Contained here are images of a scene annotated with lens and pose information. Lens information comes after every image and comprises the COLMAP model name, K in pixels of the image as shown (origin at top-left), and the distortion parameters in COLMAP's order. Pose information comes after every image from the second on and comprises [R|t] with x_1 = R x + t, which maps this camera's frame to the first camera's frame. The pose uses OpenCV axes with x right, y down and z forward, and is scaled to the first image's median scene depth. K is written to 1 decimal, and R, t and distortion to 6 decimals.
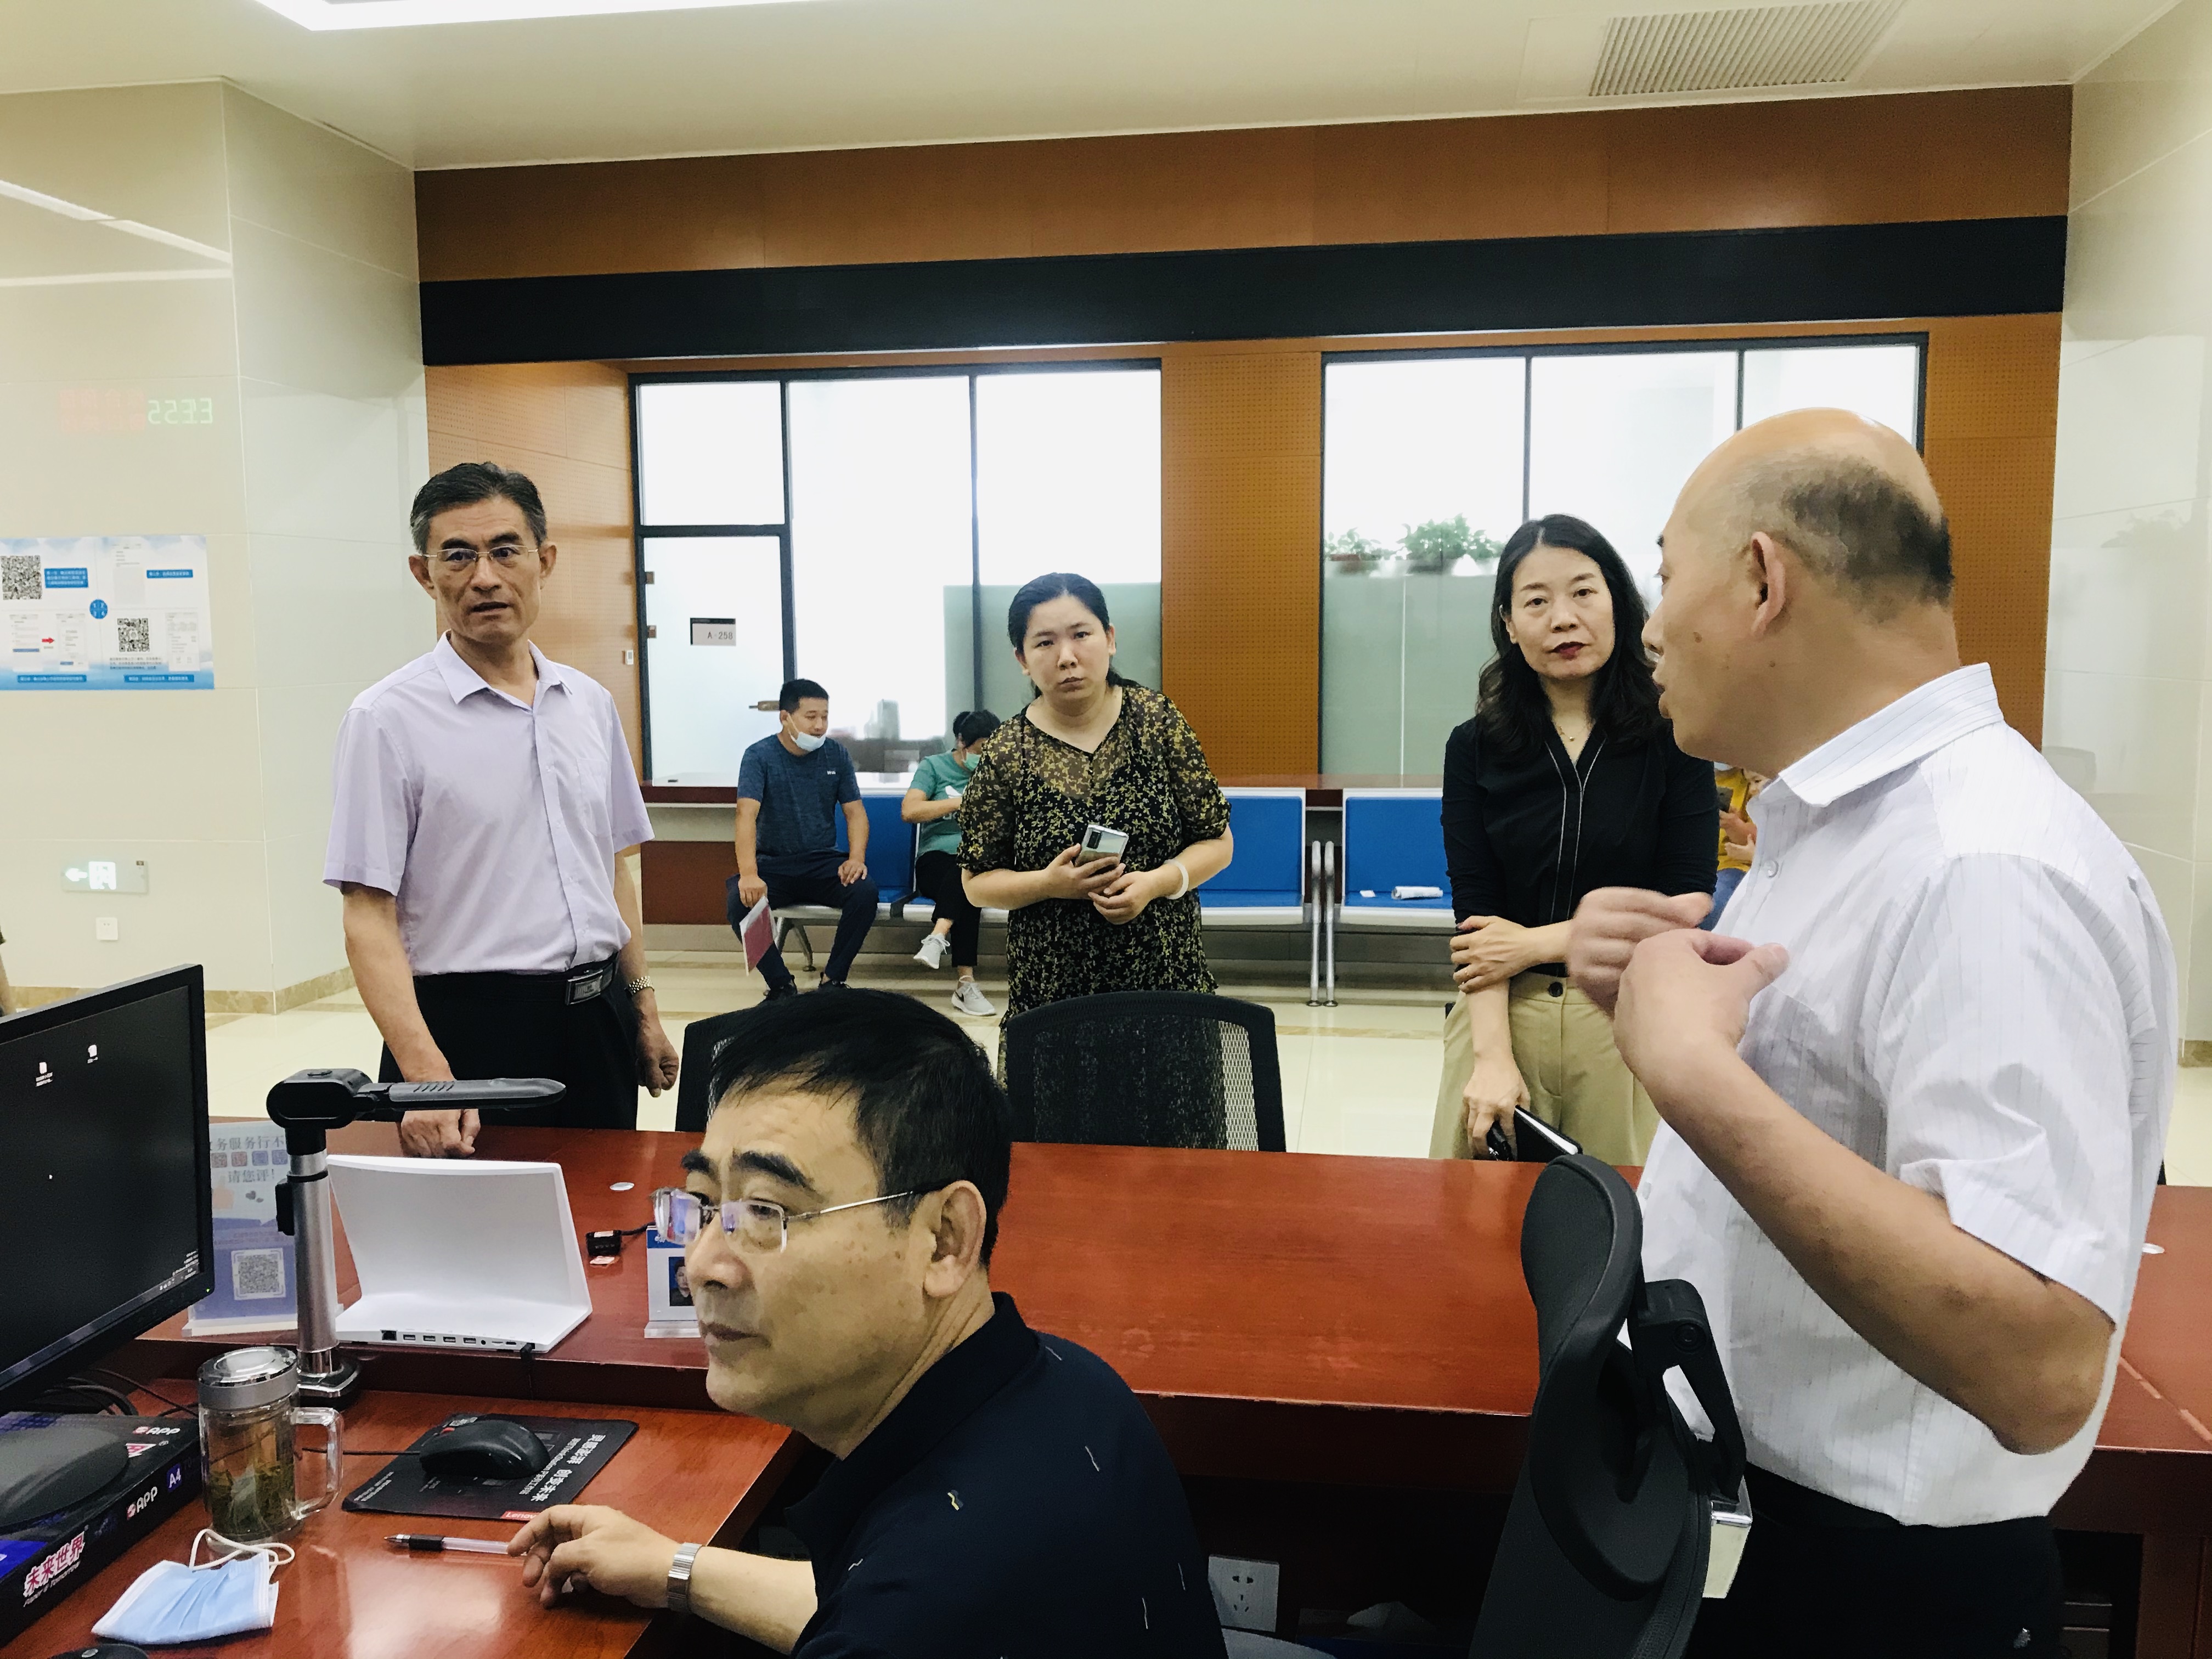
lens RADIAL K [[1808.2, 0, 1109.6], [0, 1808.2, 828.4], [0, 0, 1]] dist [0.002927, 0.000677]
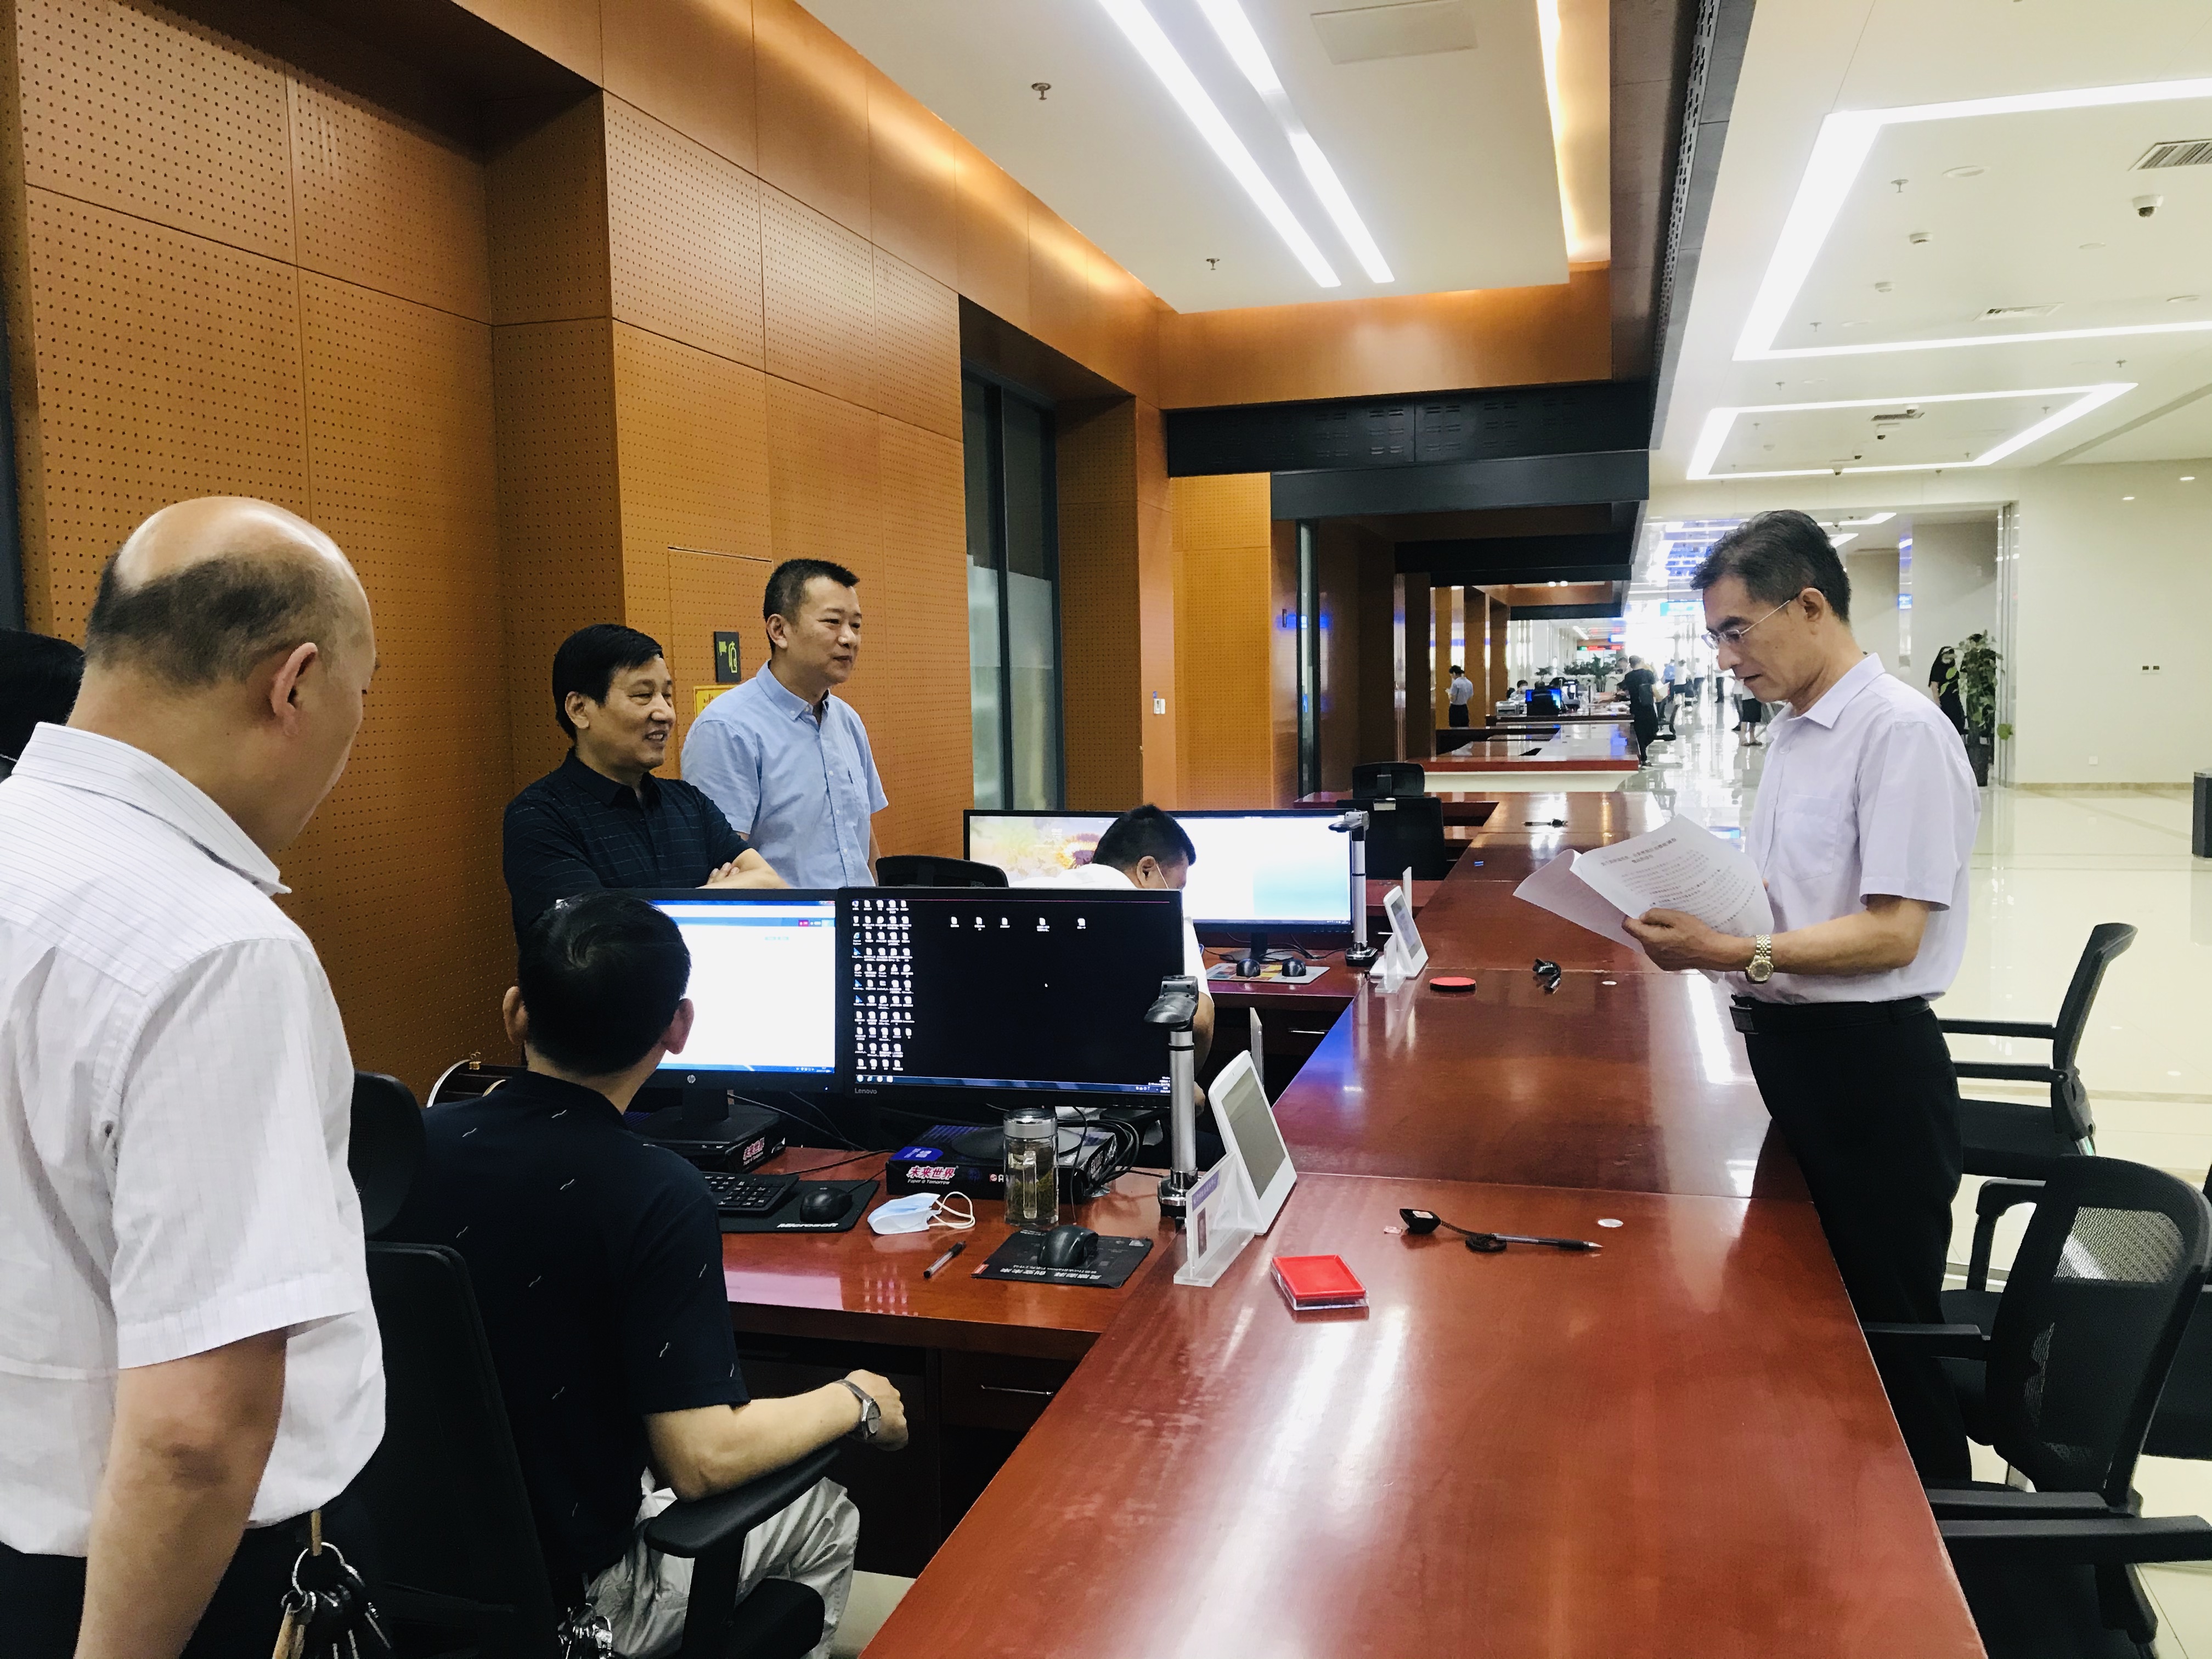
lens RADIAL K [[1808.2, 0, 1106.5], [0, 1808.2, 826.8], [0, 0, 1]] dist [0.002927, 0.000677]
pose [[-0.112319, 0.095400, -0.989082, 1.059959], [-0.092614, 0.990043, 0.106010, -0.140524], [0.989347, 0.103510, -0.102365, 1.176332]]
